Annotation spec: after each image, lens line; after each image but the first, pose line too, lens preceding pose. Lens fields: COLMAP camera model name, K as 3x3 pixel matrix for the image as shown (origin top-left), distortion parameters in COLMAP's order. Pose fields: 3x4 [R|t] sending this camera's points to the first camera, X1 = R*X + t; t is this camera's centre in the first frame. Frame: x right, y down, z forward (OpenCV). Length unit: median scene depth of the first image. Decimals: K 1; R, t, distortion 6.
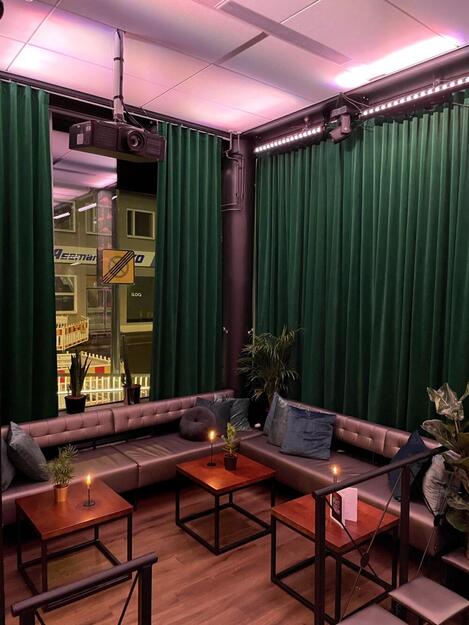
lens RADIAL K [[477.9, 0, 234.5], [0, 477.9, 312.5], [0, 0, 1]] dist [0.037351, -0.000412]
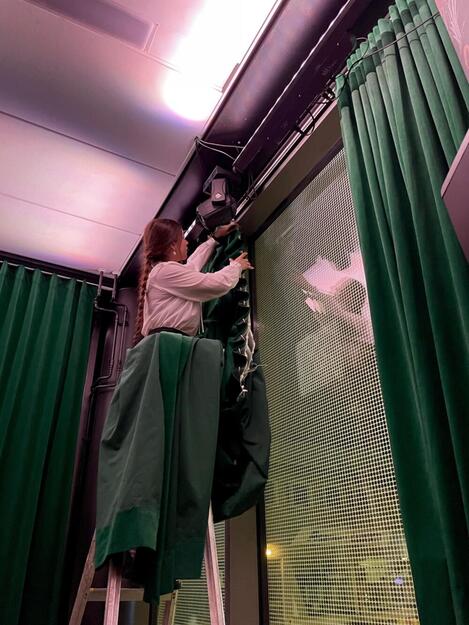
lens RADIAL K [[469.5, 0, 232.9], [0, 469.5, 297.7], [0, 0, 1]] dist [0.032778, -0.005411]
pose [[0.984075, -0.105381, -0.143147, 0.313776], [0.010050, 0.837010, -0.547095, 0.016067], [0.177469, 0.536944, 0.824740, 0.617825]]
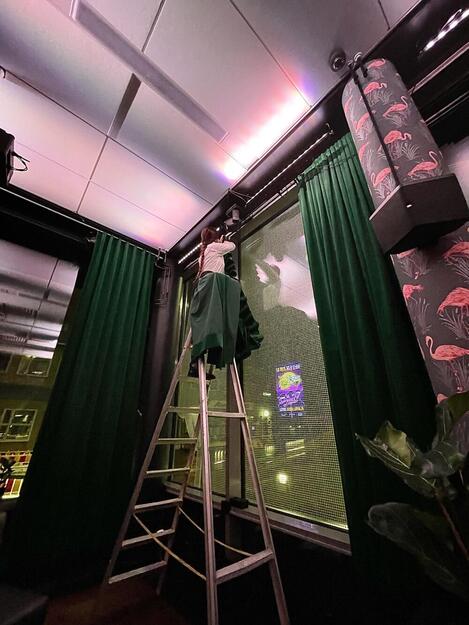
lens RADIAL K [[250.5, 0, 234.5], [0, 250.5, 312.5], [0, 0, 1]] dist [-0.000510, 0.000078]
pose [[0.998704, 0.008955, 0.050110, 0.198079], [0.014975, 0.889156, -0.457360, 0.128060], [-0.048651, 0.457517, 0.887869, 0.543221]]
